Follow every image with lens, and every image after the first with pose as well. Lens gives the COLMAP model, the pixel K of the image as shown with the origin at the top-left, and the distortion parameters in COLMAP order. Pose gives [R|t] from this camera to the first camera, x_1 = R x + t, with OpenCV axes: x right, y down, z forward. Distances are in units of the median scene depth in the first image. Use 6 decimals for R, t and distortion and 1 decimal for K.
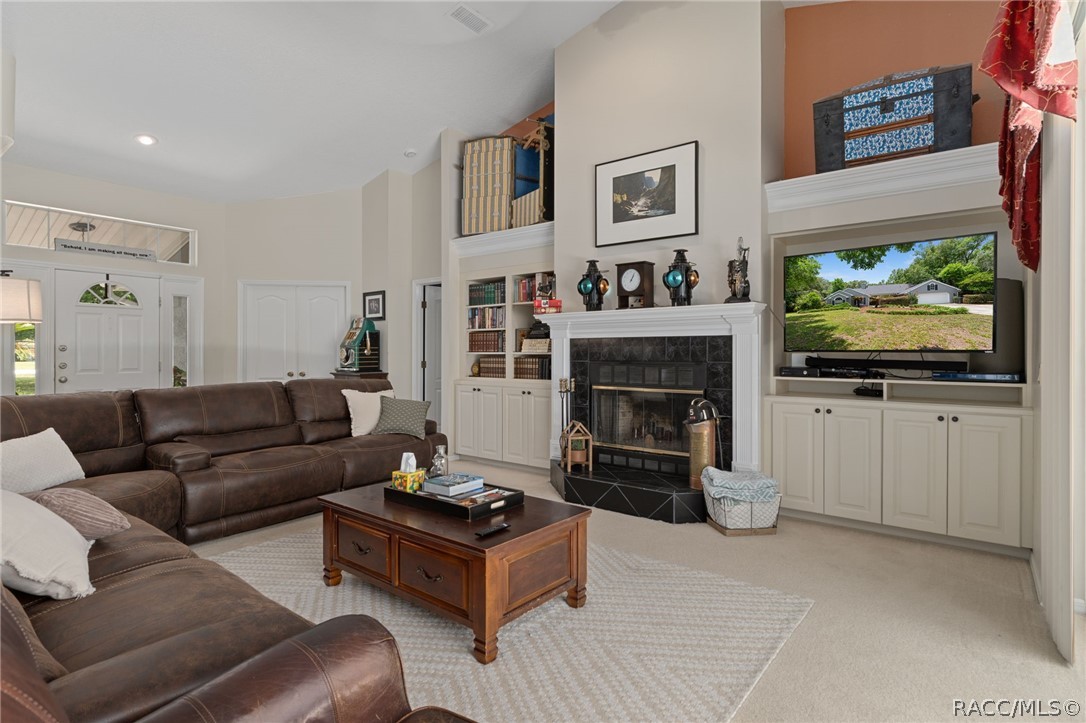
lens RADIAL K [[546.6, 0, 541.0], [0, 546.6, 362.1], [0, 0, 1]] dist [0.004370, -0.001224]
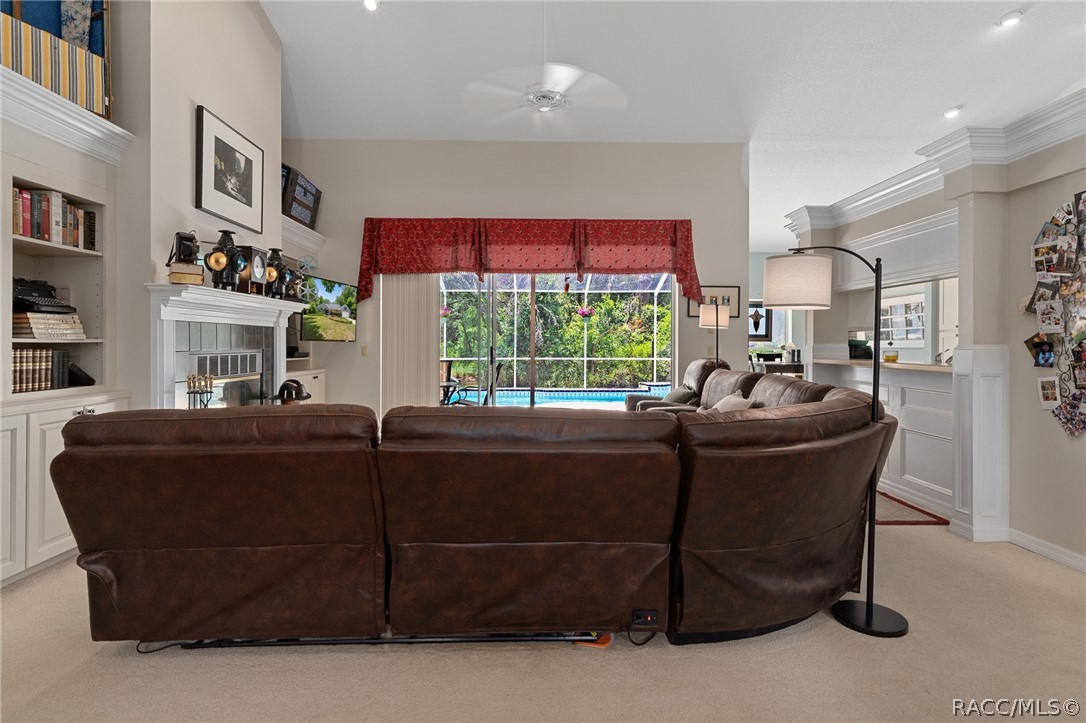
lens RADIAL K [[577.0, 0, 534.2], [0, 577.0, 350.3], [0, 0, 1]] dist [0.018100, 0.001806]
pose [[-0.617961, -0.011861, 0.786120, -0.933125], [0.008162, 0.999736, 0.021500, -0.018185], [-0.786167, 0.019702, -0.617700, 1.226728]]
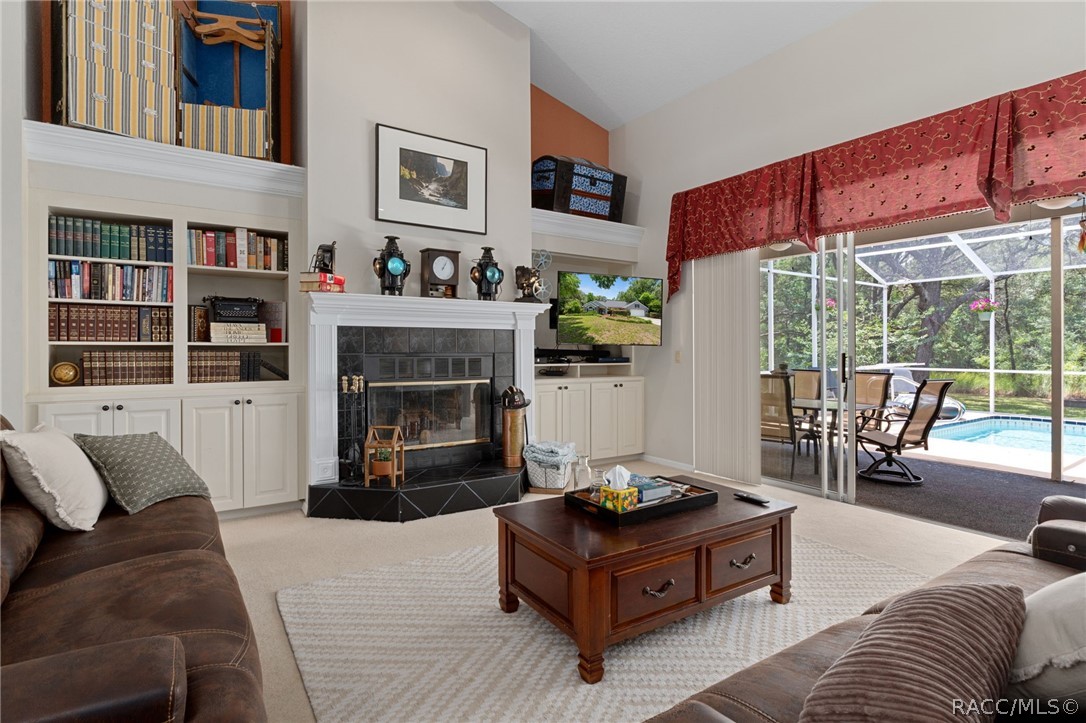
lens RADIAL K [[546.6, 0, 541.9], [0, 546.6, 346.4], [0, 0, 1]] dist [0.004370, -0.001224]
pose [[0.321392, -0.002308, 0.946944, -0.666839], [0.009175, 0.999958, -0.000677, -0.011006], [-0.946902, 0.008906, 0.321399, 0.519192]]
